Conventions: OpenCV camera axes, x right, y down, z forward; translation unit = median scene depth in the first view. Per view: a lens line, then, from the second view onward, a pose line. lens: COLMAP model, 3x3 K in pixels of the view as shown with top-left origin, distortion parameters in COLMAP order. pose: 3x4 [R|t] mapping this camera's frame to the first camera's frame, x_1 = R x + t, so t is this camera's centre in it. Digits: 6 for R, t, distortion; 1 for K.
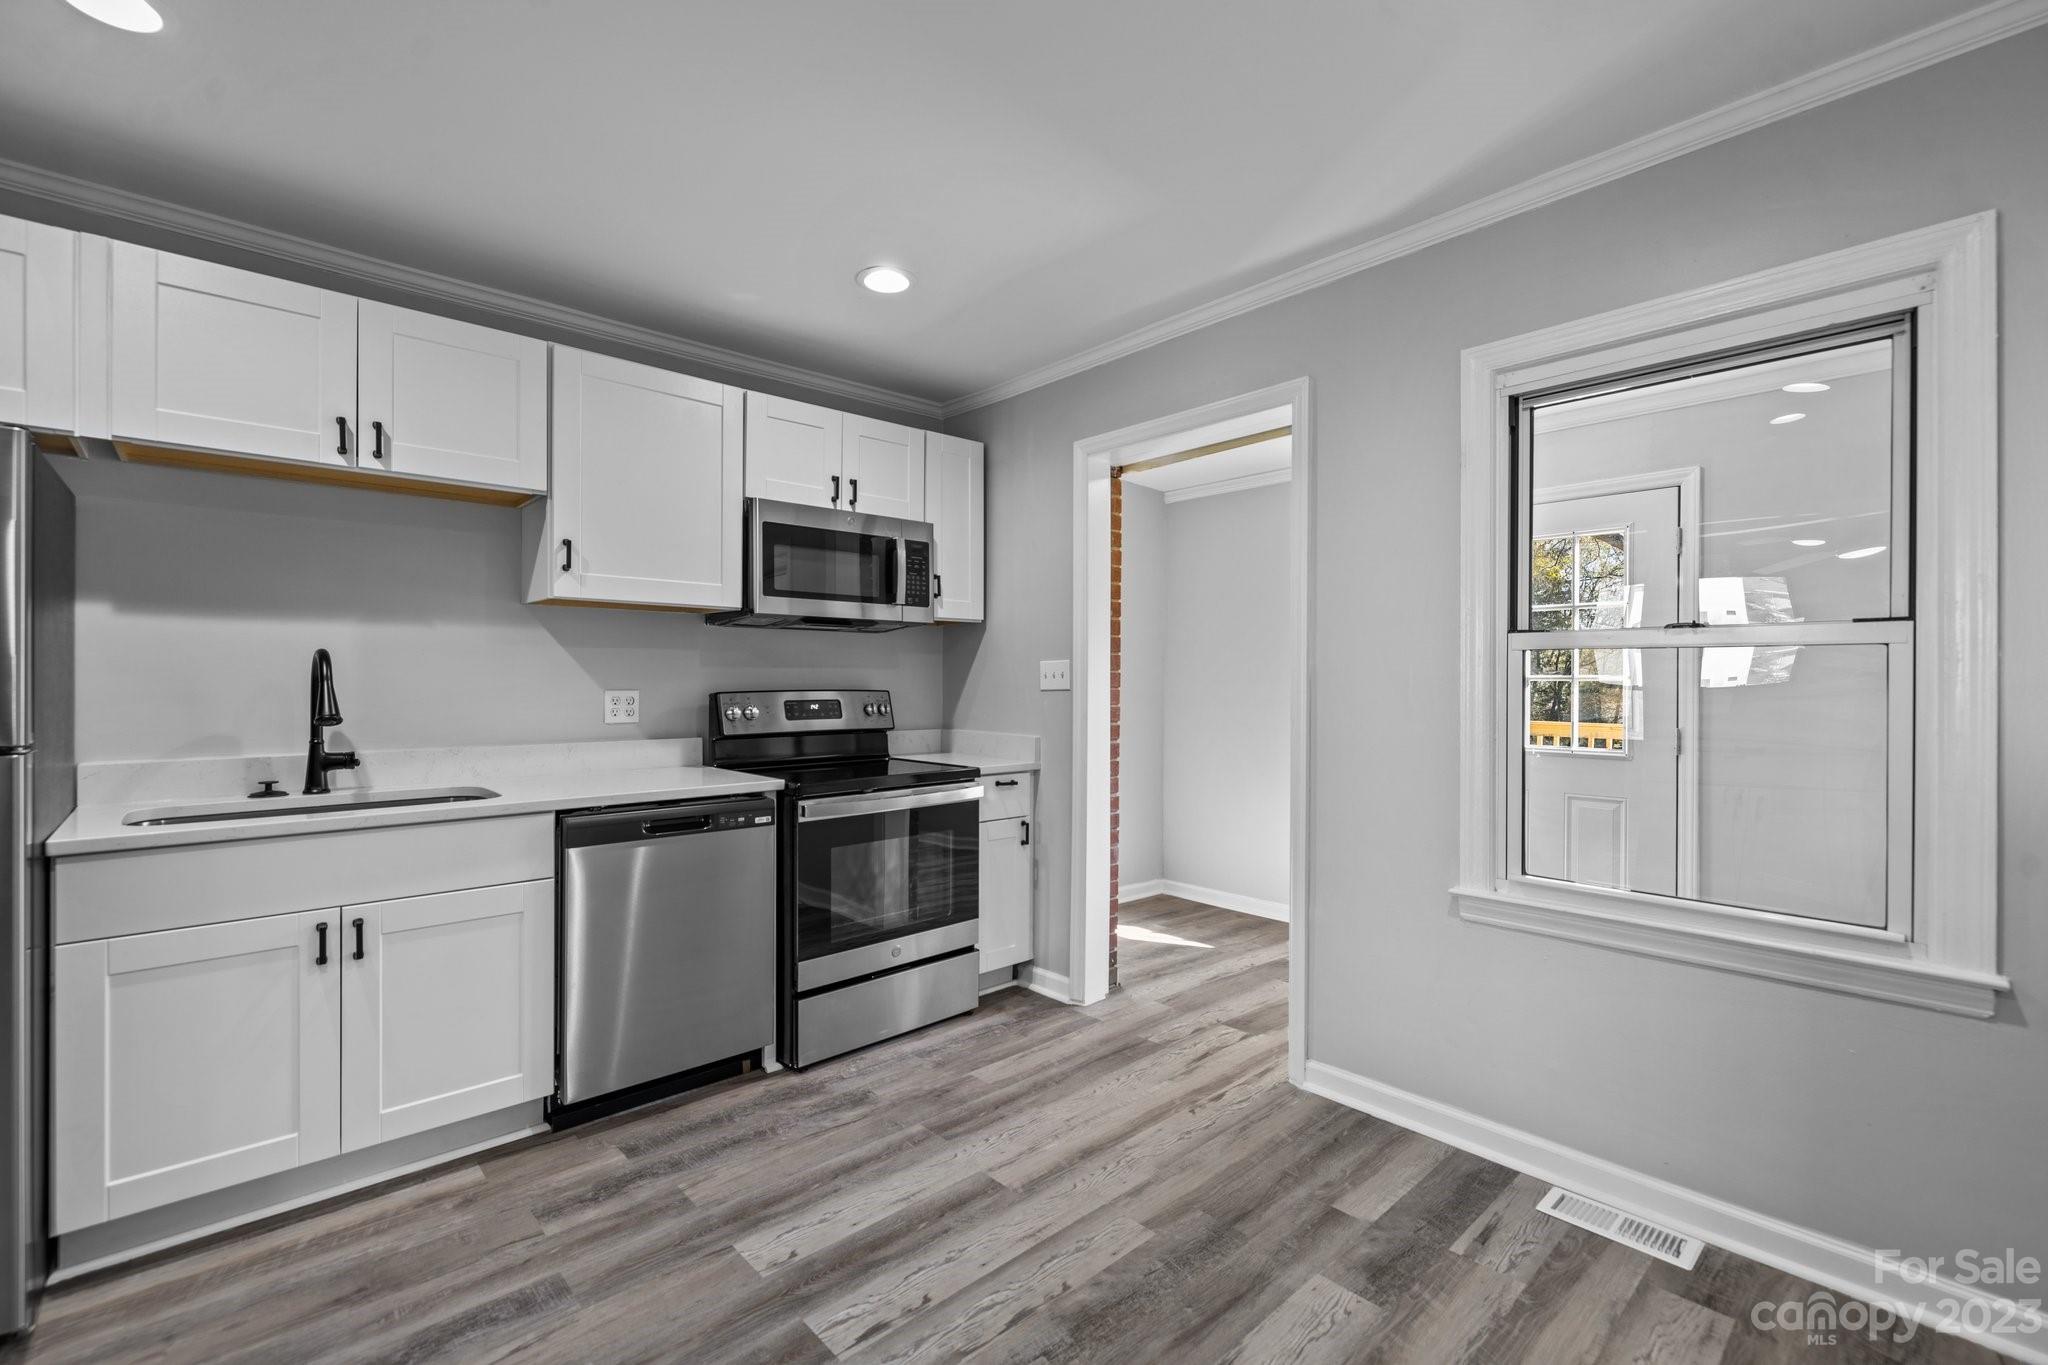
lens RADIAL K [[888.5, 0, 1014.5], [0, 888.5, 680.4], [0, 0, 1]] dist [-0.000611, -0.000181]
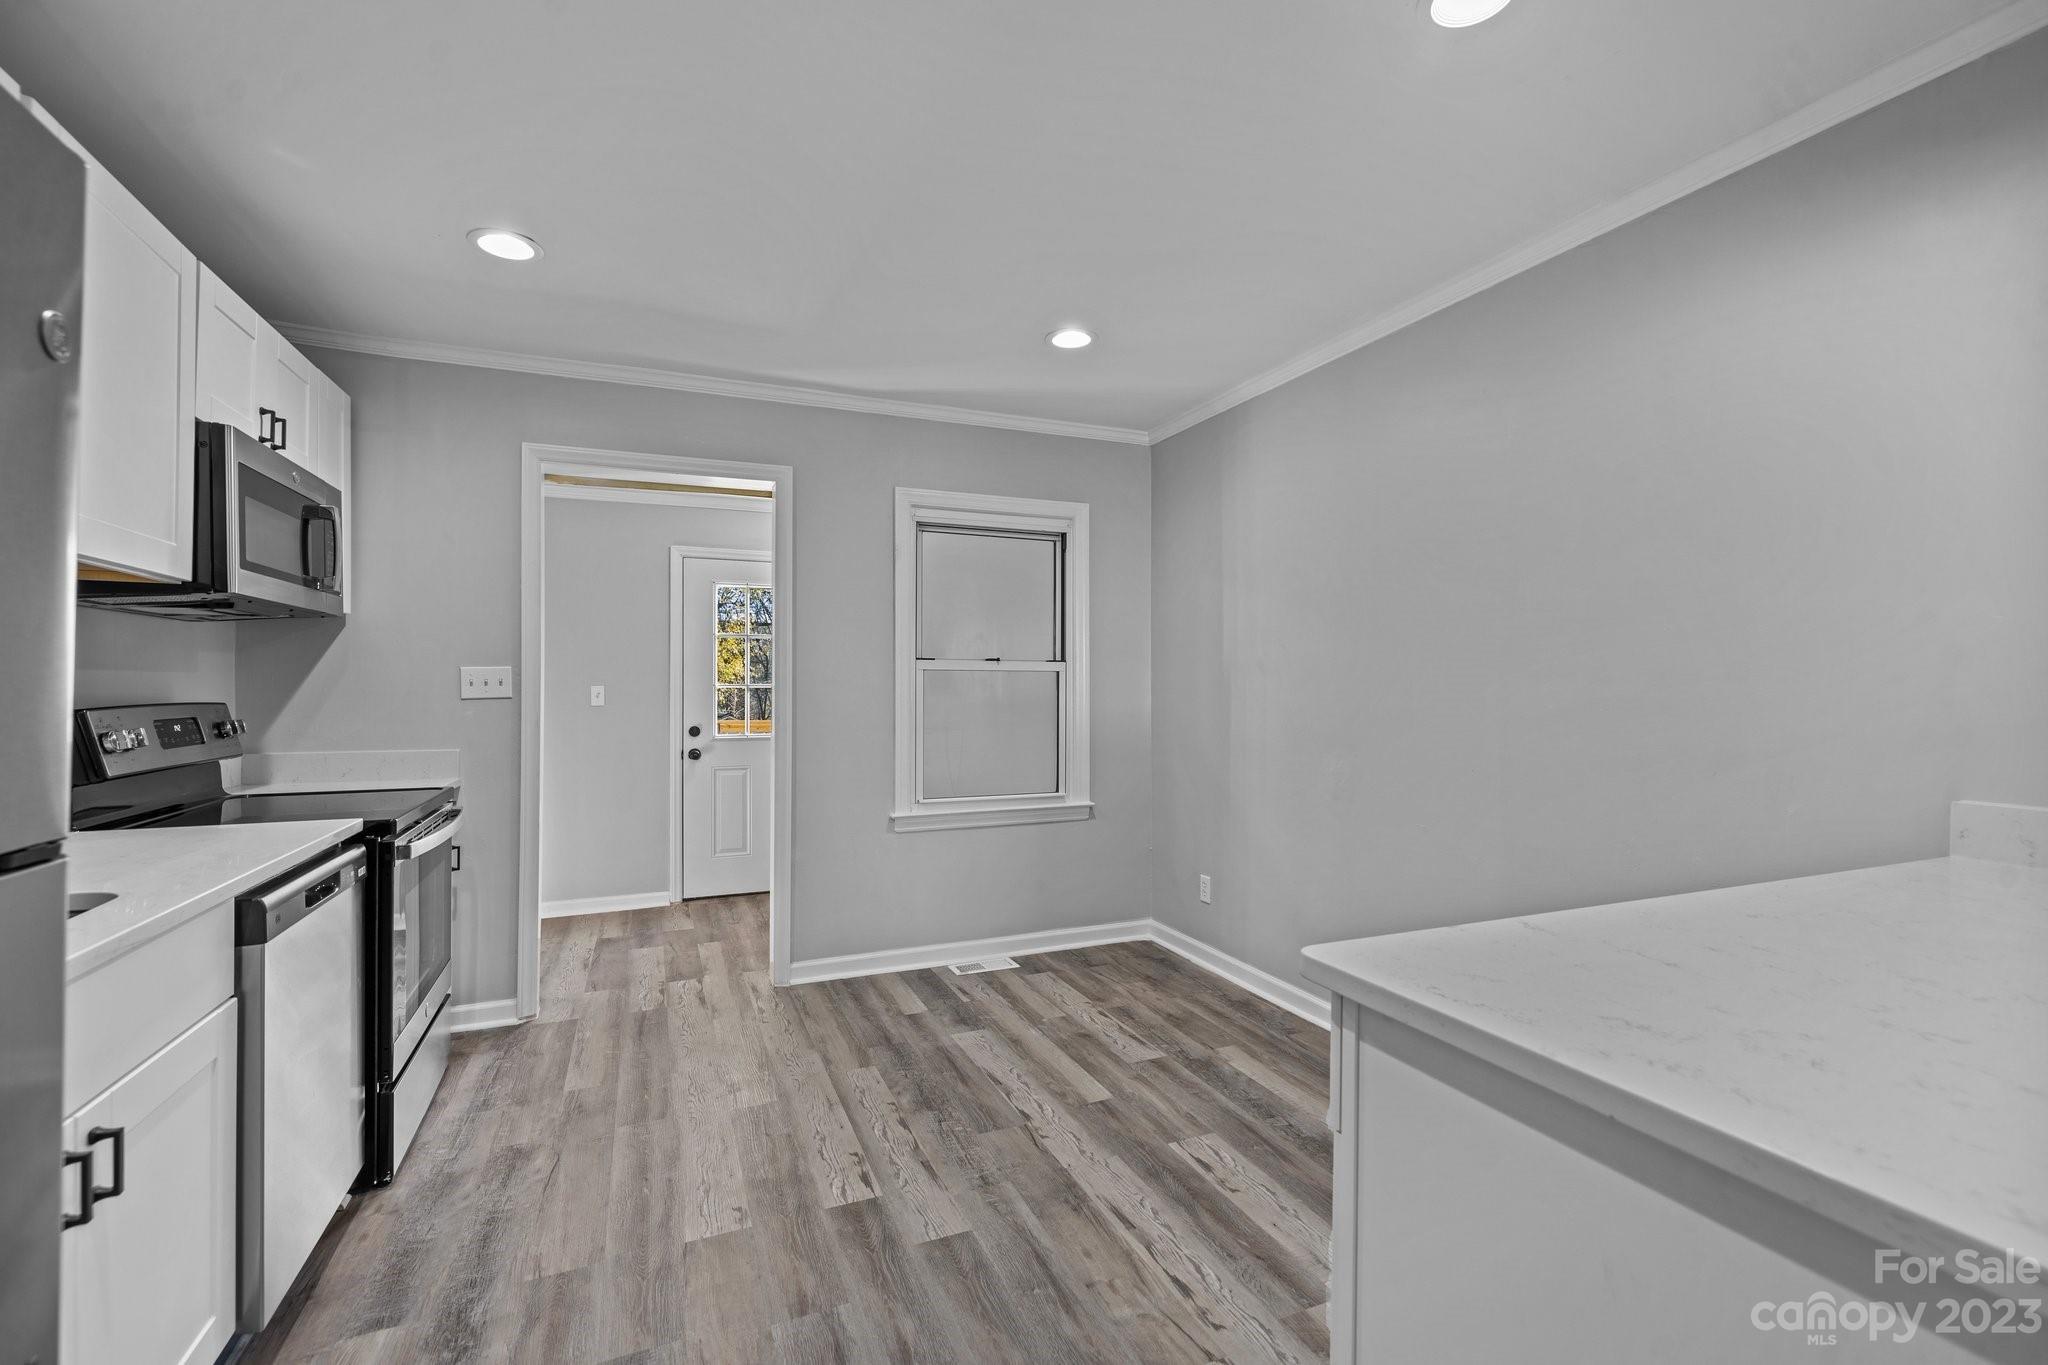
lens RADIAL K [[866.3, 0, 1025.7], [0, 866.3, 690.7], [0, 0, 1]] dist [-0.000959, -0.000557]
pose [[0.324271, -0.006659, 0.945941, -0.942801], [0.000355, 0.999976, 0.006918, -0.004922], [-0.945964, -0.001907, 0.324265, 0.257246]]
